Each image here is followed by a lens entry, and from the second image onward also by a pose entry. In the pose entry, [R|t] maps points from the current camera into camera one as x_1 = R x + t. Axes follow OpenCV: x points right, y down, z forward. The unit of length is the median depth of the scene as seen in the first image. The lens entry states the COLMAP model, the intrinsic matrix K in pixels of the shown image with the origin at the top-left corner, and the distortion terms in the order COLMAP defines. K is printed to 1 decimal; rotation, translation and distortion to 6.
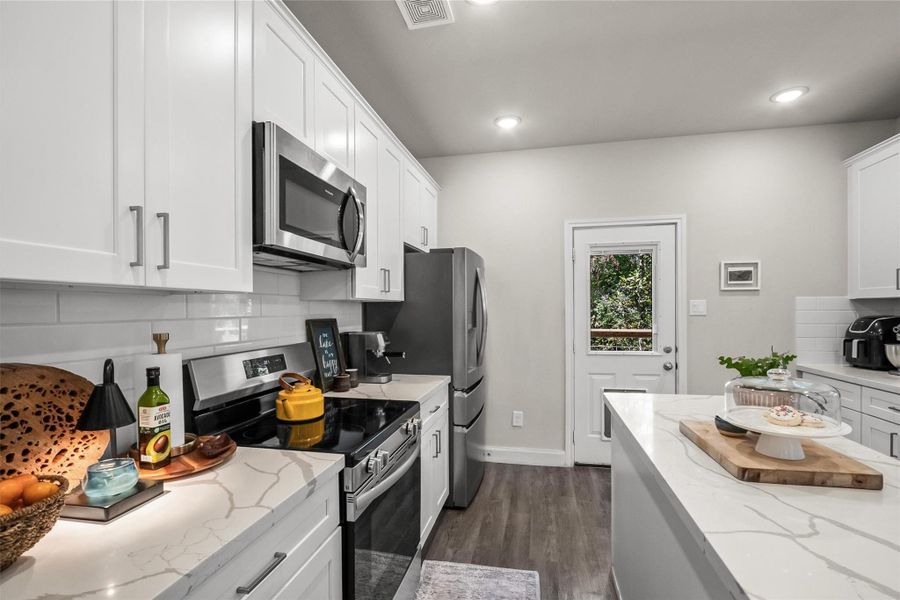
lens RADIAL K [[406.0, 0, 446.1], [0, 406.0, 303.3], [0, 0, 1]] dist [-0.019399, 0.000779]
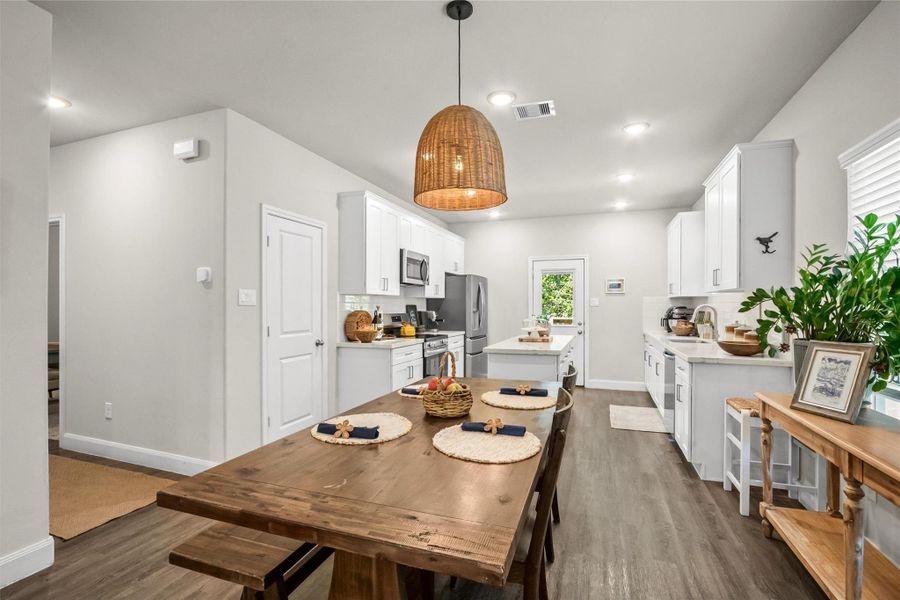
lens RADIAL K [[406.0, 0, 442.8], [0, 406.0, 304.3], [0, 0, 1]] dist [-0.019399, 0.000779]
pose [[0.989808, 0.008533, -0.142151, 0.218889], [-0.006980, 0.999910, 0.011426, 0.004890], [0.142236, -0.010317, 0.989779, -1.305974]]
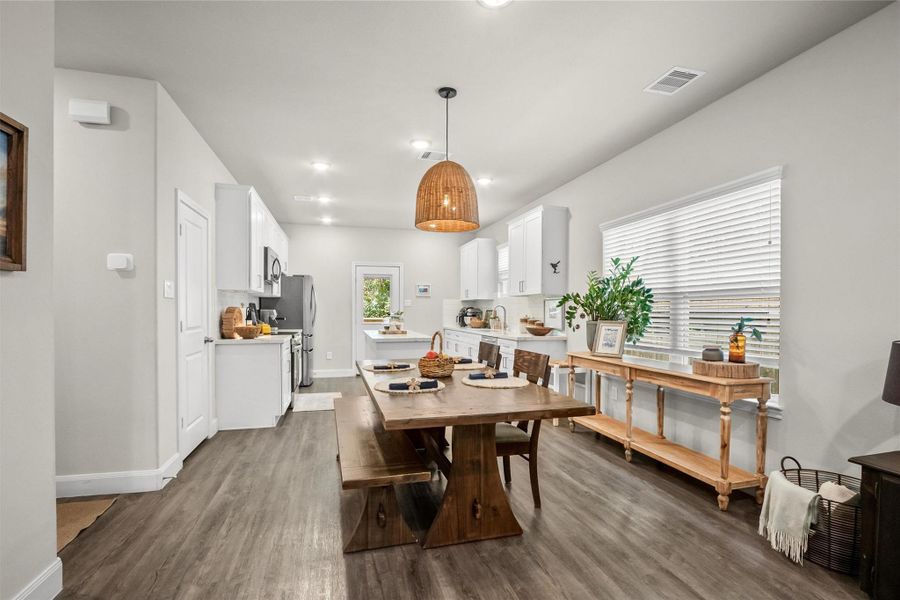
lens RADIAL K [[406.0, 0, 436.9], [0, 406.0, 312.1], [0, 0, 1]] dist [-0.019399, 0.000779]
pose [[0.897633, 0.011923, 0.440582, -0.339399], [-0.019714, 0.999720, 0.013110, 0.035428], [-0.440302, -0.020453, 0.897617, -1.514550]]
